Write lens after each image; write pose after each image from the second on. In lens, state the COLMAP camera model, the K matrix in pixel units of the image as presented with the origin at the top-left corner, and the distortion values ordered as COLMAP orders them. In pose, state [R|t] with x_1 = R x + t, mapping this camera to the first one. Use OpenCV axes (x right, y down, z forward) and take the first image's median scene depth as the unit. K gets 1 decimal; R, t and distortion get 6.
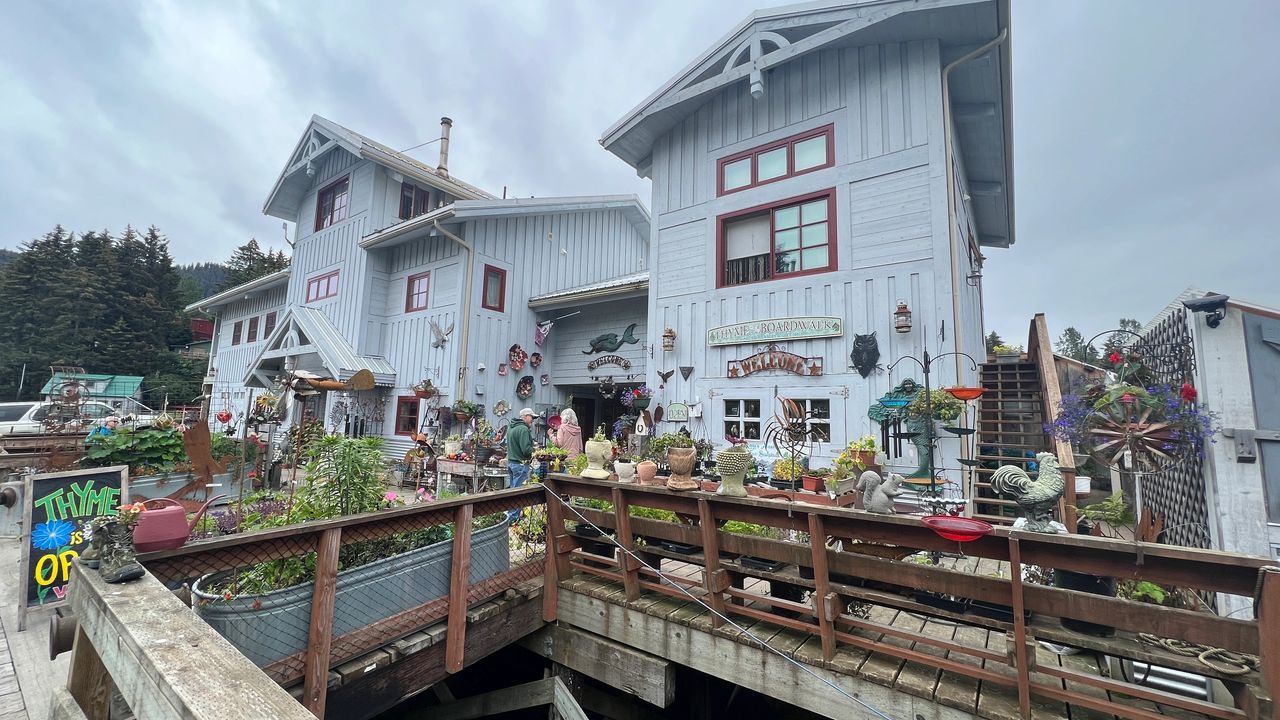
lens RADIAL K [[506.2, 0, 640.0], [0, 506.2, 360.0], [0, 0, 1]] dist [-0.000157, -0.000058]
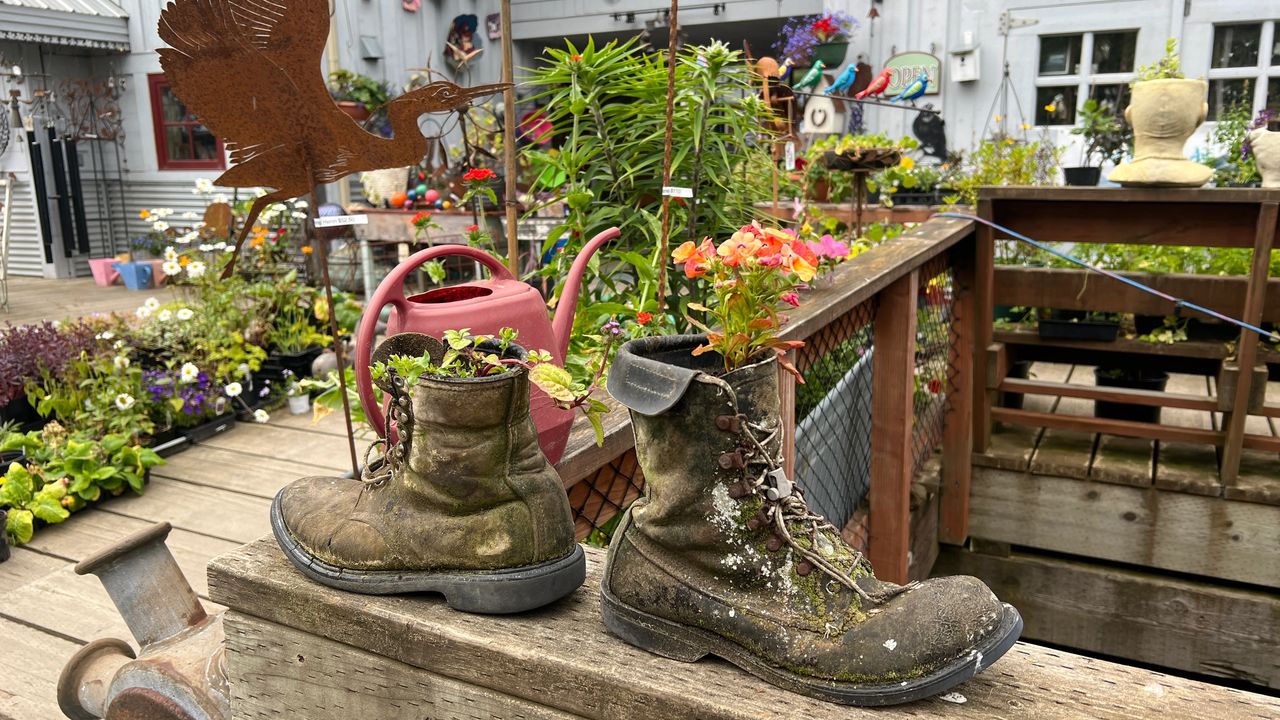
lens RADIAL K [[977.5, 0, 640.0], [0, 977.5, 360.0], [0, 0, 1]] dist [0.016637, 0.001802]
pose [[0.988301, -0.071429, 0.134752, -0.303064], [0.024243, 0.945887, 0.323588, 0.061902], [-0.150574, -0.316536, 0.936553, 0.191724]]
